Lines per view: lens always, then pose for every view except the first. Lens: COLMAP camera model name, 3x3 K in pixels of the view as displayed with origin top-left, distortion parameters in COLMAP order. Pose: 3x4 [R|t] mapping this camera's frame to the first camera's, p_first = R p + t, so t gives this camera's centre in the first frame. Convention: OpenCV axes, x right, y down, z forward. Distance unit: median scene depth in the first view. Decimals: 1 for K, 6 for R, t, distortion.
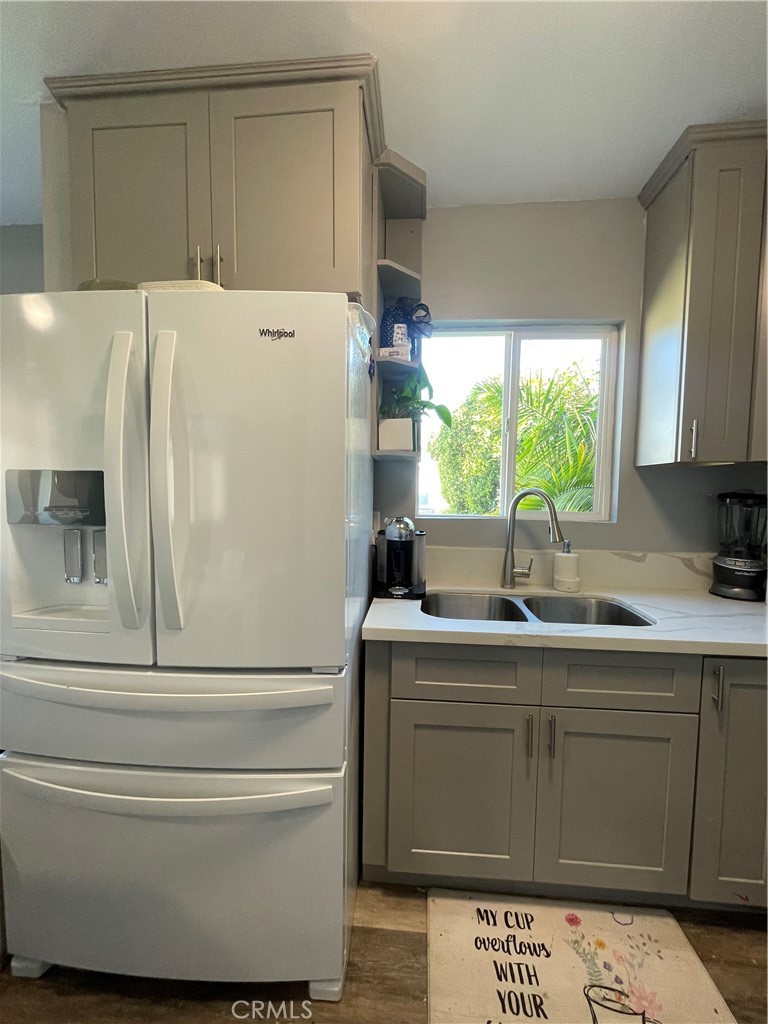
lens RADIAL K [[416.3, 0, 383.8], [0, 416.3, 513.4], [0, 0, 1]] dist [-0.000781, 0.001949]
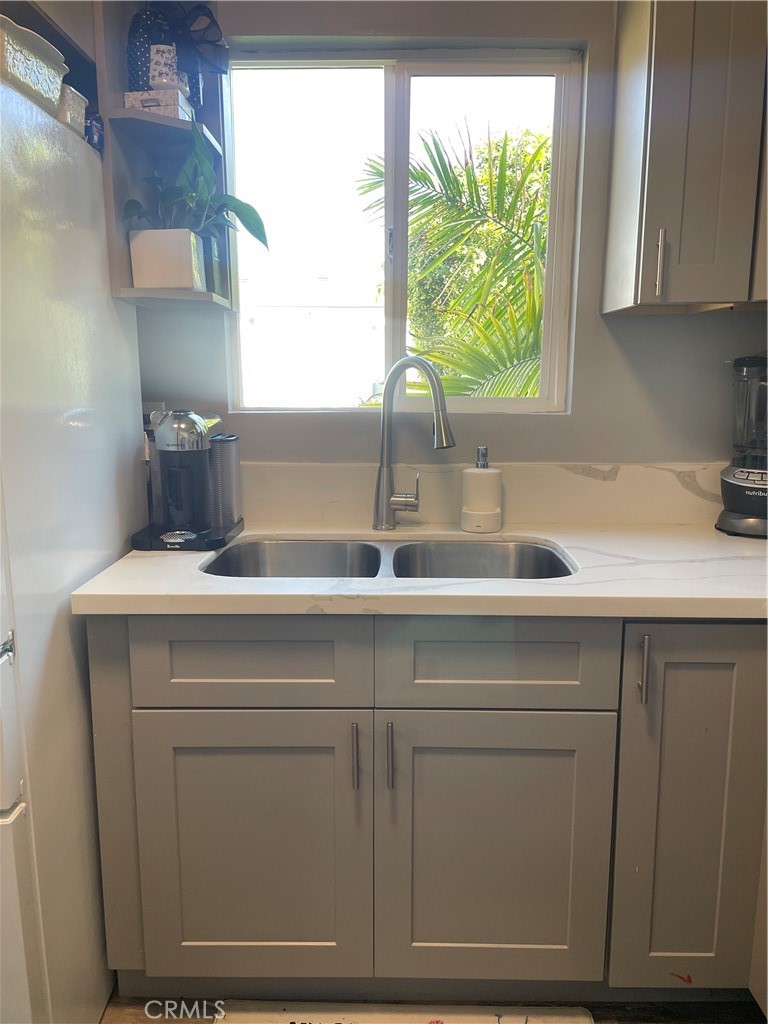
lens RADIAL K [[783.8, 0, 380.0], [0, 783.8, 508.5], [0, 0, 1]] dist [0.052080, -0.041349]
pose [[0.998110, -0.024935, 0.056170, 0.250770], [0.018288, 0.993095, 0.115882, 0.023379], [-0.058672, -0.114636, 0.991673, -0.098238]]
